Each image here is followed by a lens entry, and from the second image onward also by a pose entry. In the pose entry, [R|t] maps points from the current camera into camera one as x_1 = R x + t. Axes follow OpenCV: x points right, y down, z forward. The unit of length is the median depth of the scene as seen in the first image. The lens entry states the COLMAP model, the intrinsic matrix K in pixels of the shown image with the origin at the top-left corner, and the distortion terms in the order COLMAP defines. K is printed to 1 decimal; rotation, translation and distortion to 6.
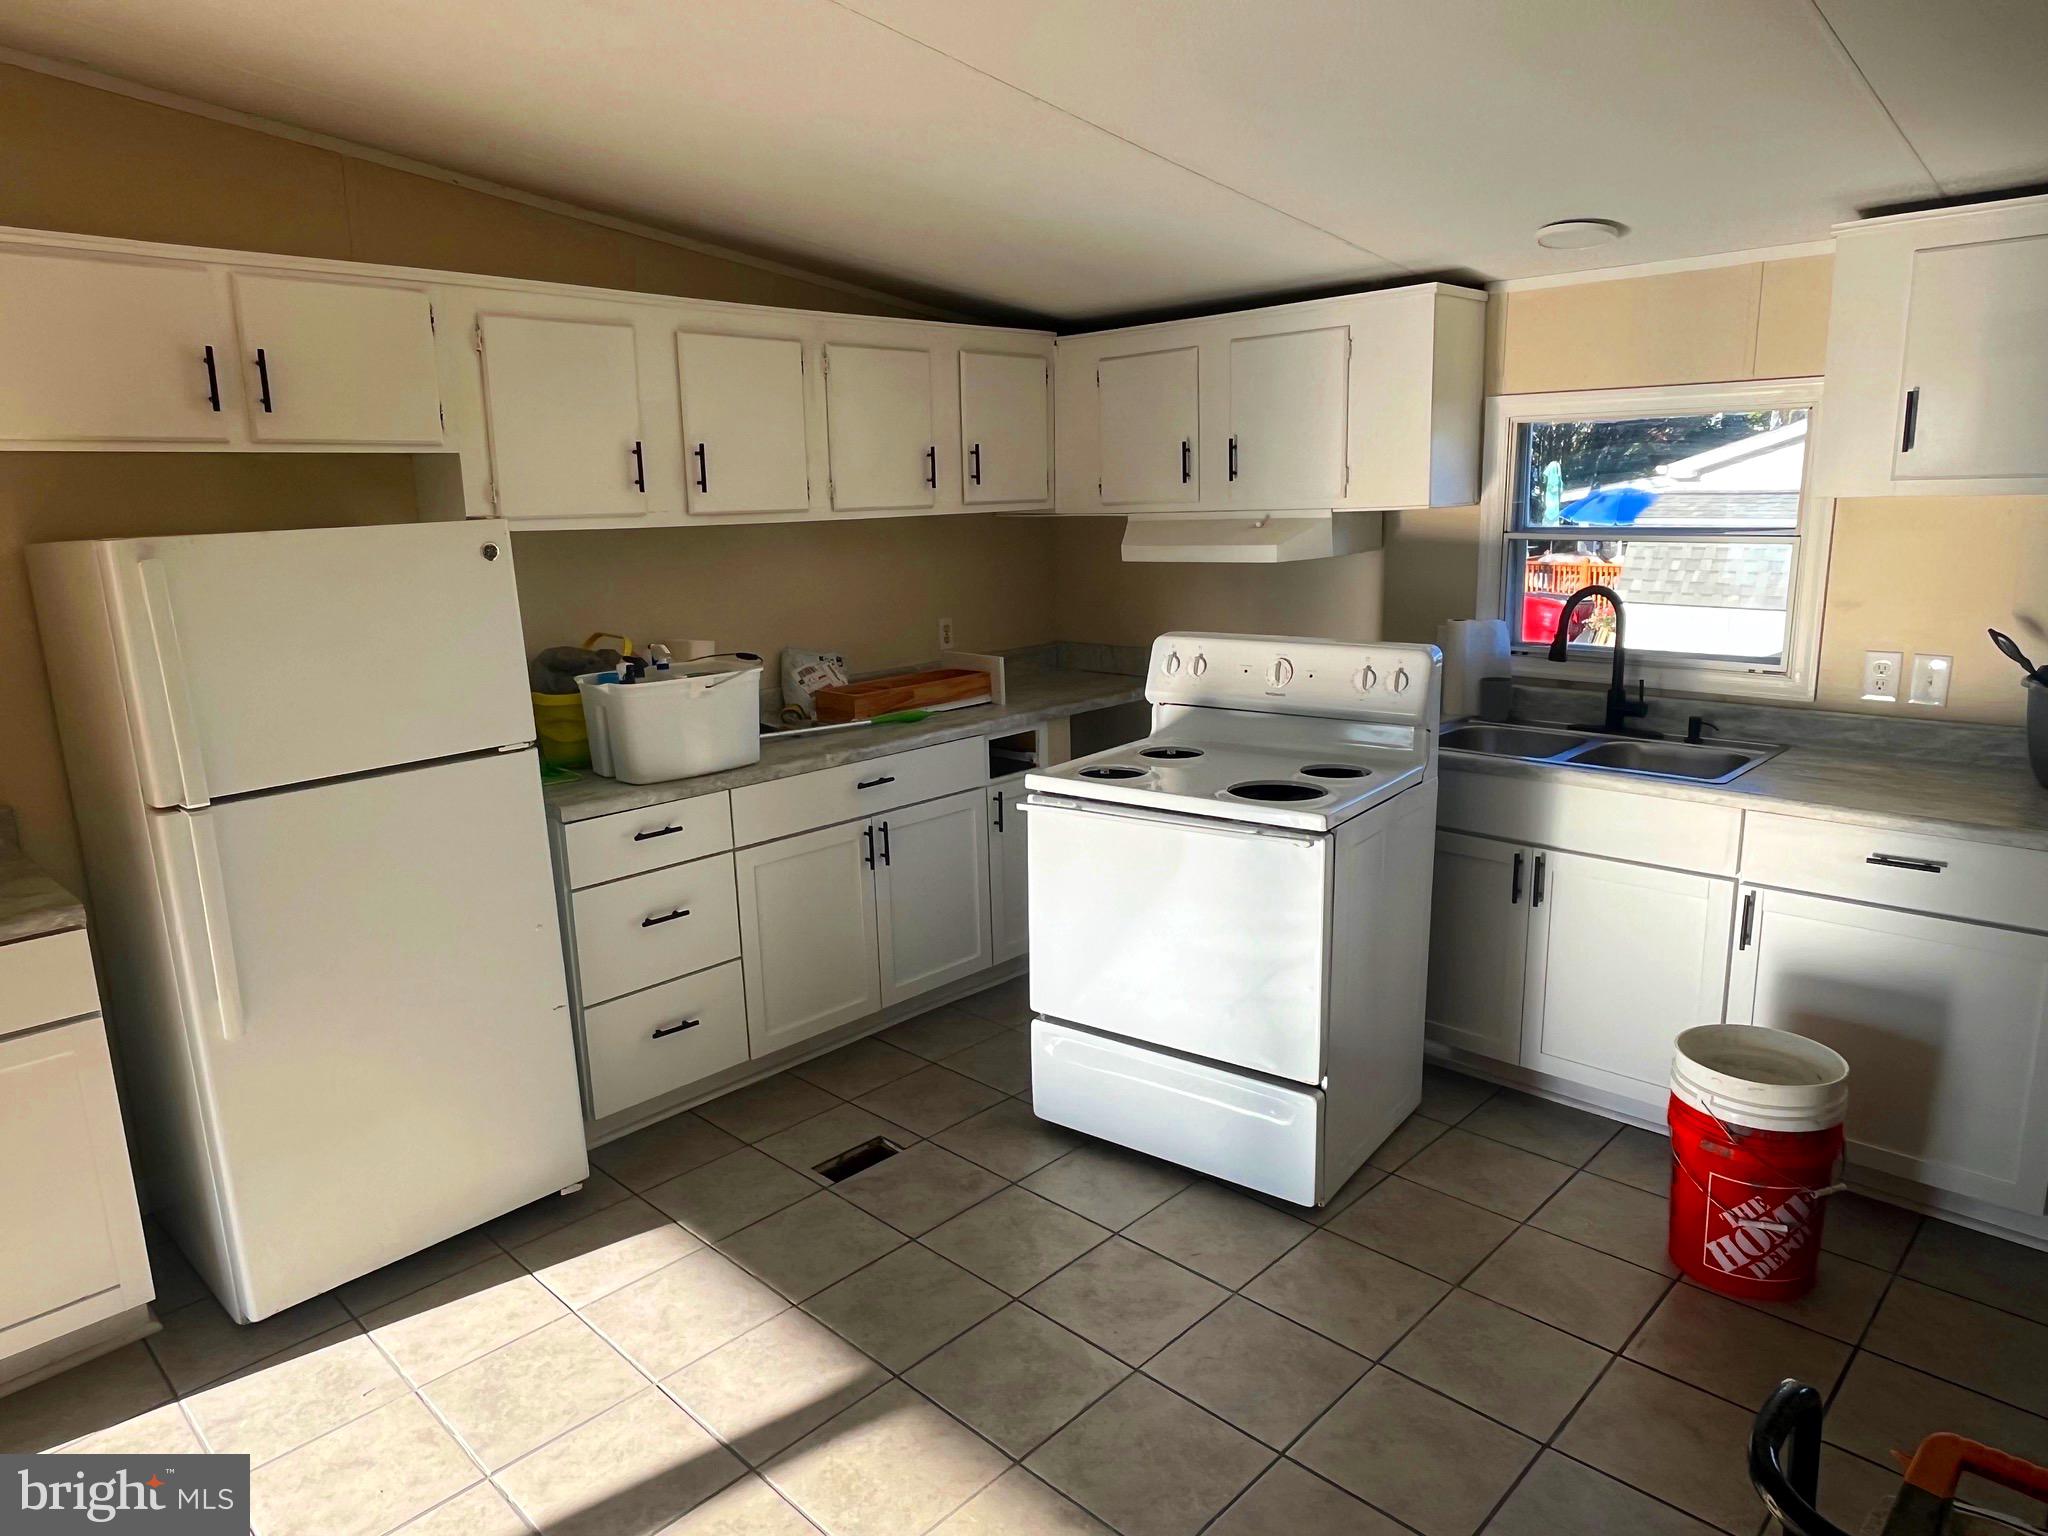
lens RADIAL K [[1290.3, 0, 1025.9], [0, 1290.3, 766.9], [0, 0, 1]] dist [0.002137, 0.000396]
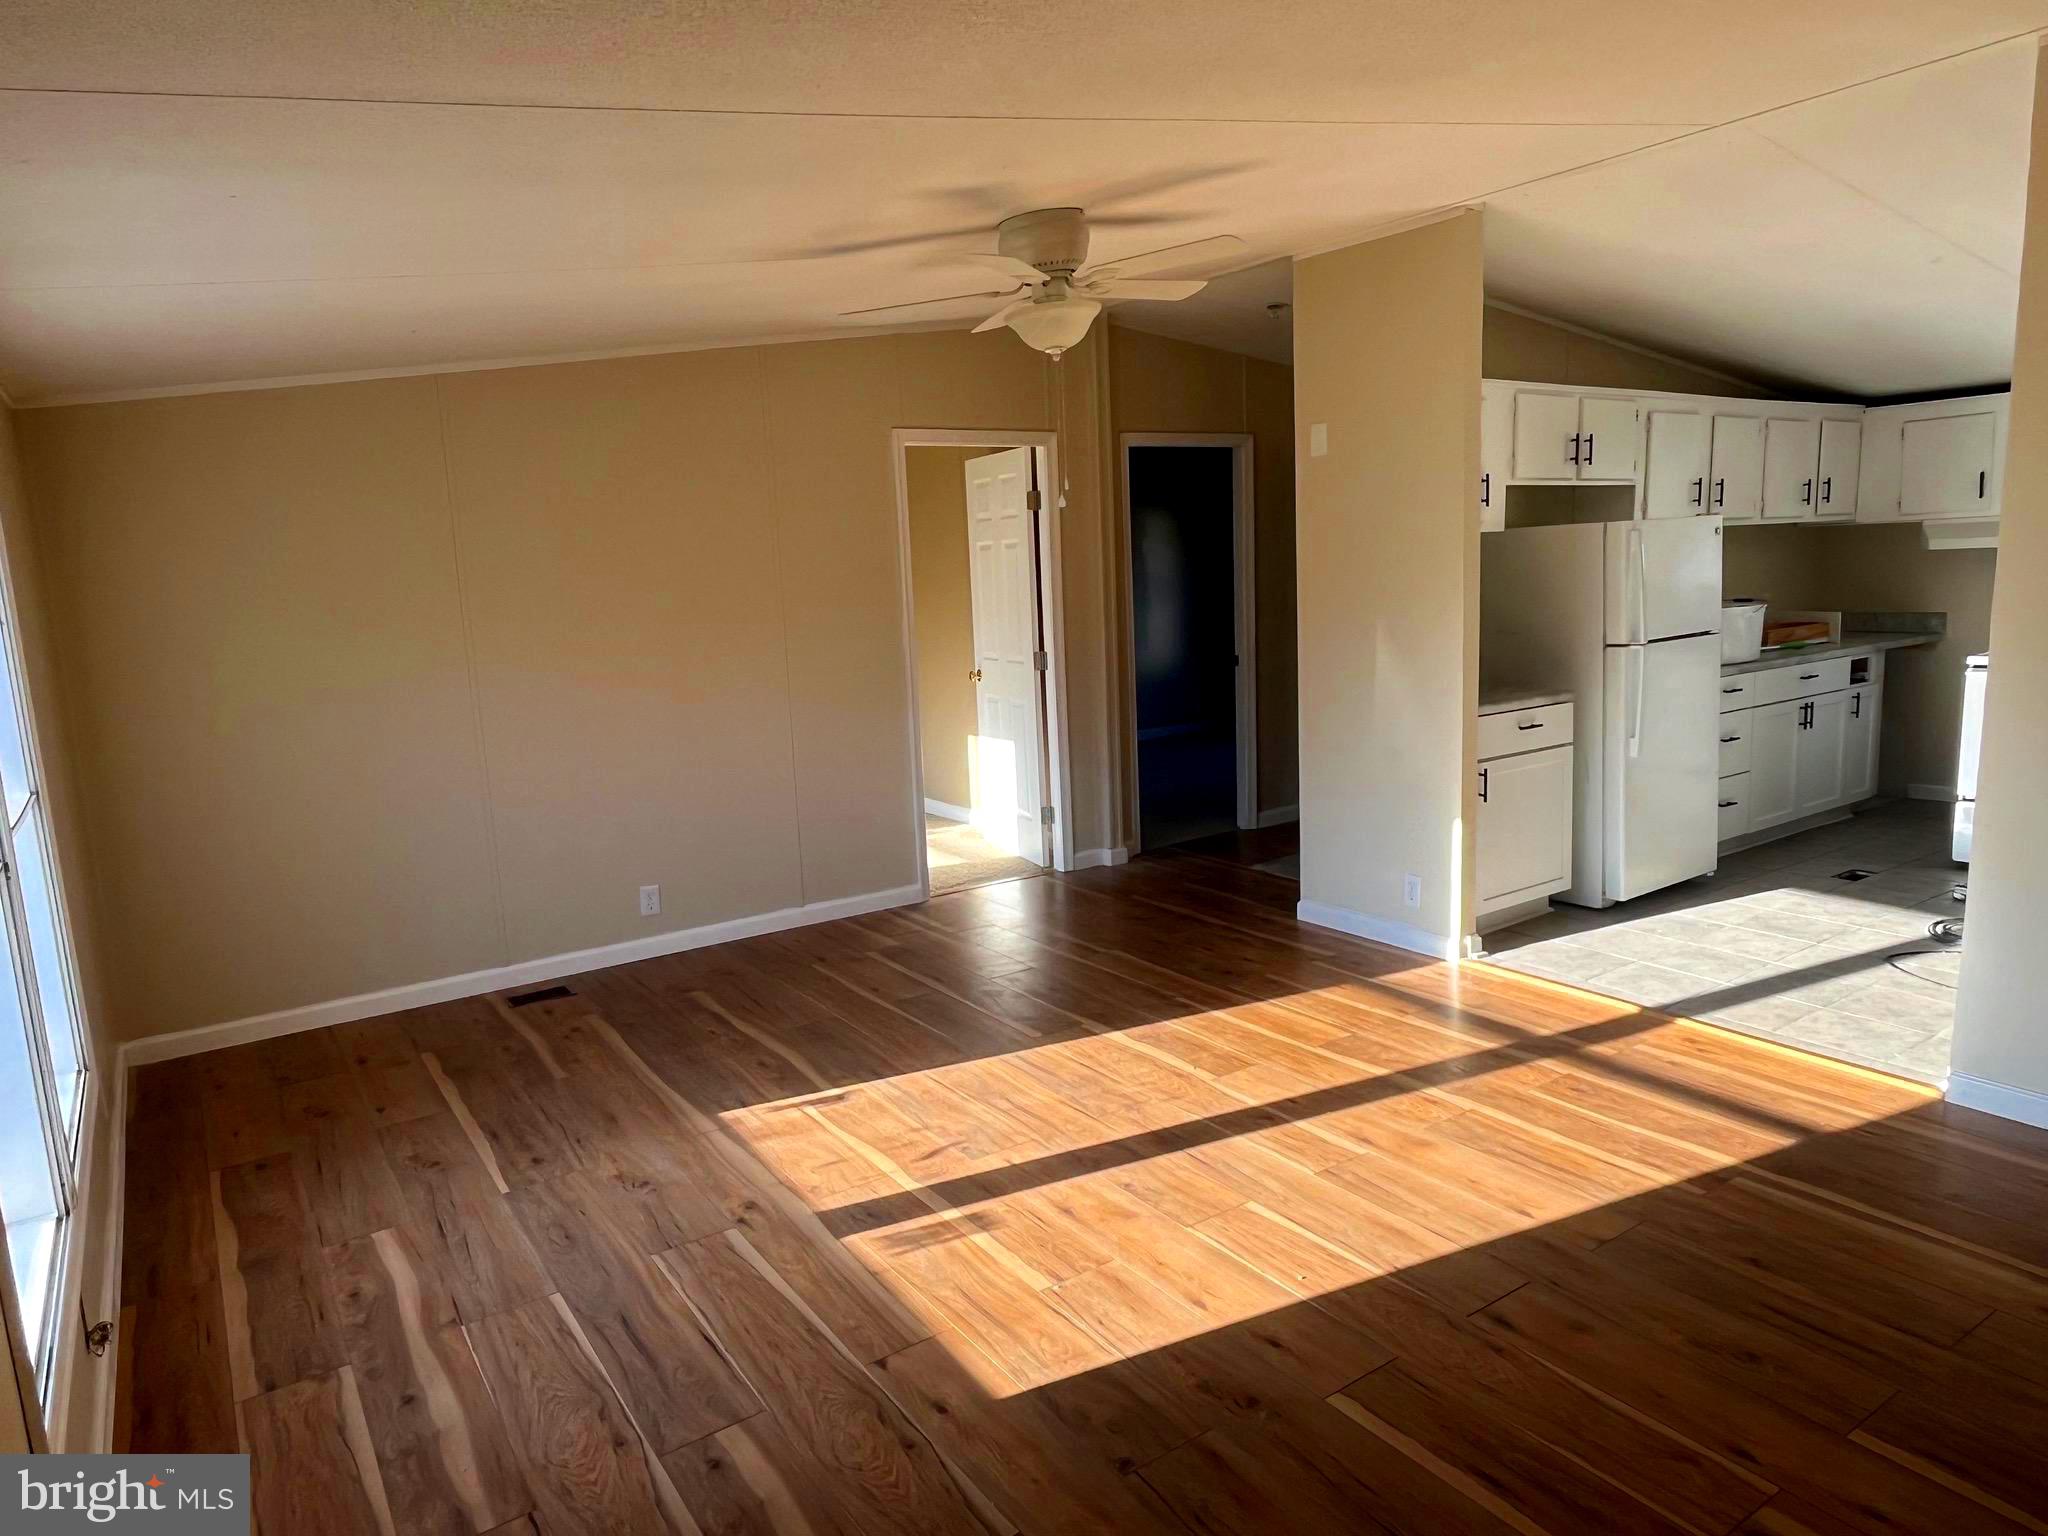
lens RADIAL K [[1290.3, 0, 1023.4], [0, 1290.3, 771.3], [0, 0, 1]] dist [0.002137, 0.000396]
pose [[0.979231, 0.017913, -0.201955, -0.766652], [-0.026686, 0.998811, -0.040803, 0.227062], [0.200984, 0.045345, 0.978544, -0.828601]]
